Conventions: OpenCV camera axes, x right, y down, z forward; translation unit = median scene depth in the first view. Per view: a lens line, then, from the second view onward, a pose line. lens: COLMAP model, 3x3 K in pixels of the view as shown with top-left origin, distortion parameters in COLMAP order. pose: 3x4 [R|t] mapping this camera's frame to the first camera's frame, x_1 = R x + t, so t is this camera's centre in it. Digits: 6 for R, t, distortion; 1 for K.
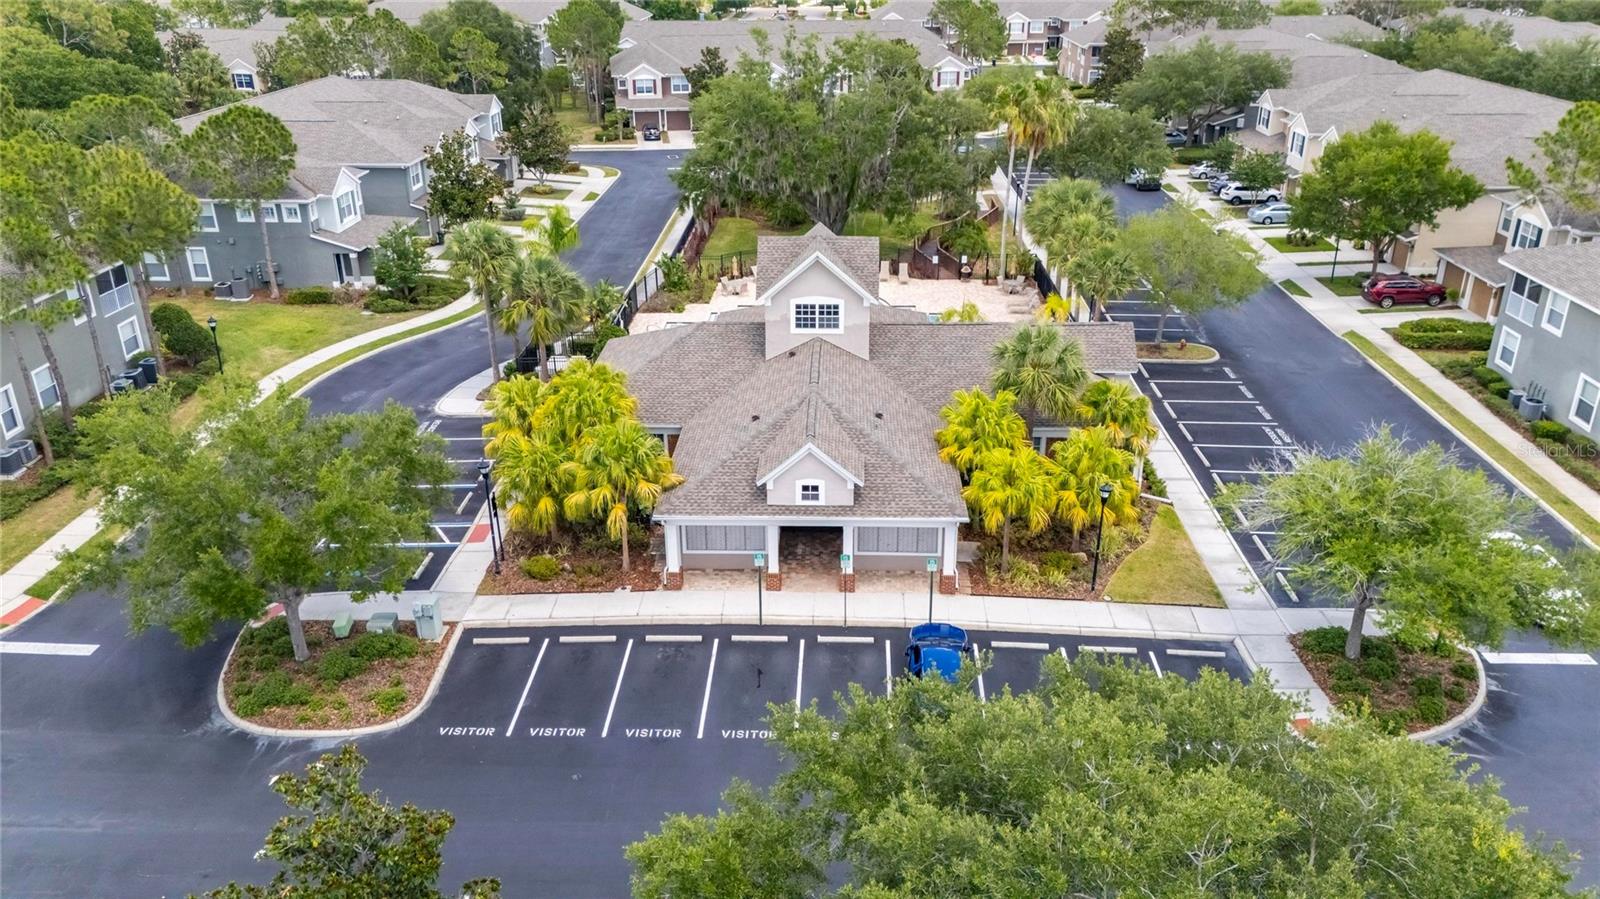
lens RADIAL K [[1180.0, 0, 800.0], [0, 1180.0, 449.5], [0, 0, 1]] dist [0.078103, -0.091274]
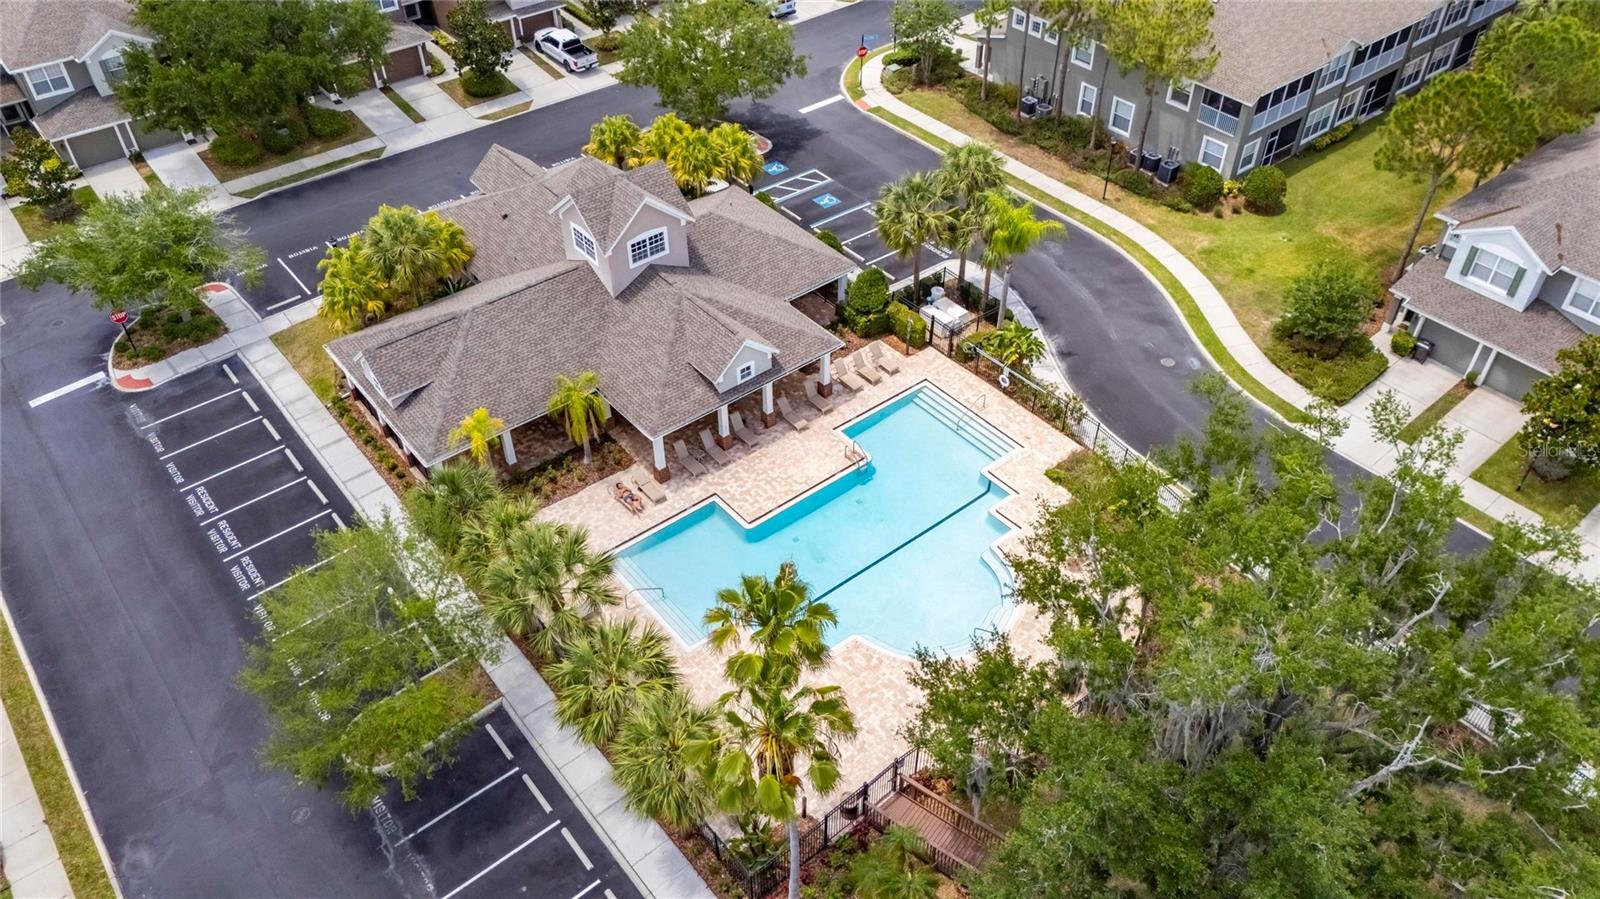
lens RADIAL K [[1180.0, 0, 800.0], [0, 1180.0, 449.5], [0, 0, 1]] dist [0.078103, -0.091274]
pose [[-0.751834, 0.440883, -0.490272, 0.598852], [-0.262930, 0.481417, 0.836125, -1.119775], [0.604659, 0.757535, -0.246024, 1.715580]]
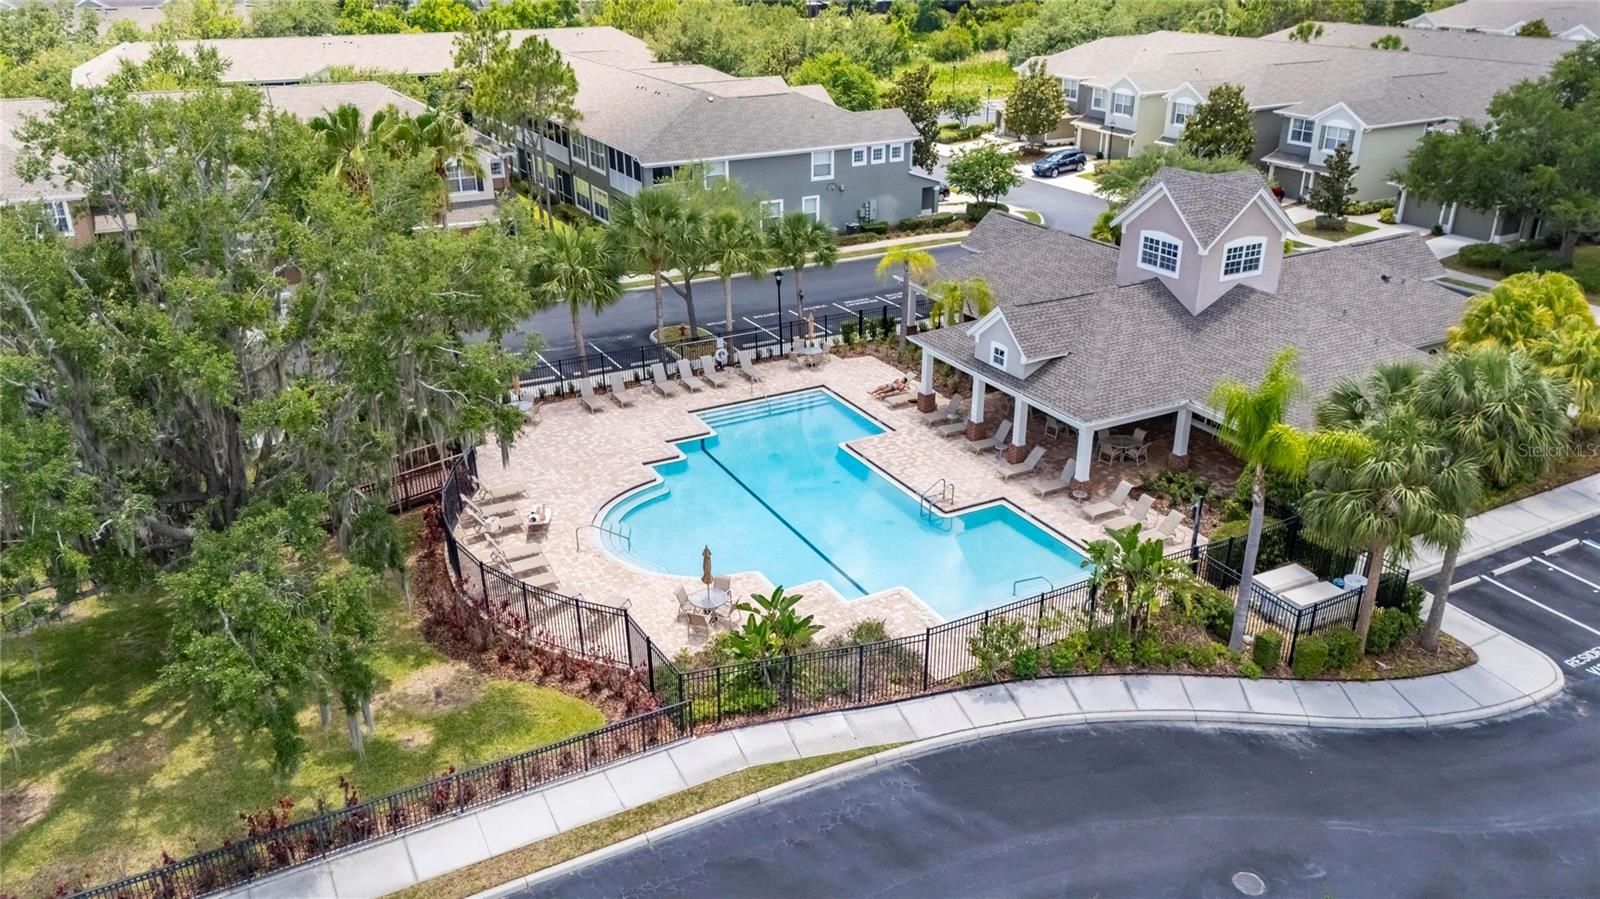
lens RADIAL K [[1180.0, 0, 800.0], [0, 1180.0, 449.5], [0, 0, 1]] dist [0.078103, -0.091274]
pose [[-0.508920, -0.346974, 0.787788, -0.680258], [0.351793, 0.751421, 0.558218, -0.704534], [-0.785648, 0.561227, -0.260350, 1.761147]]
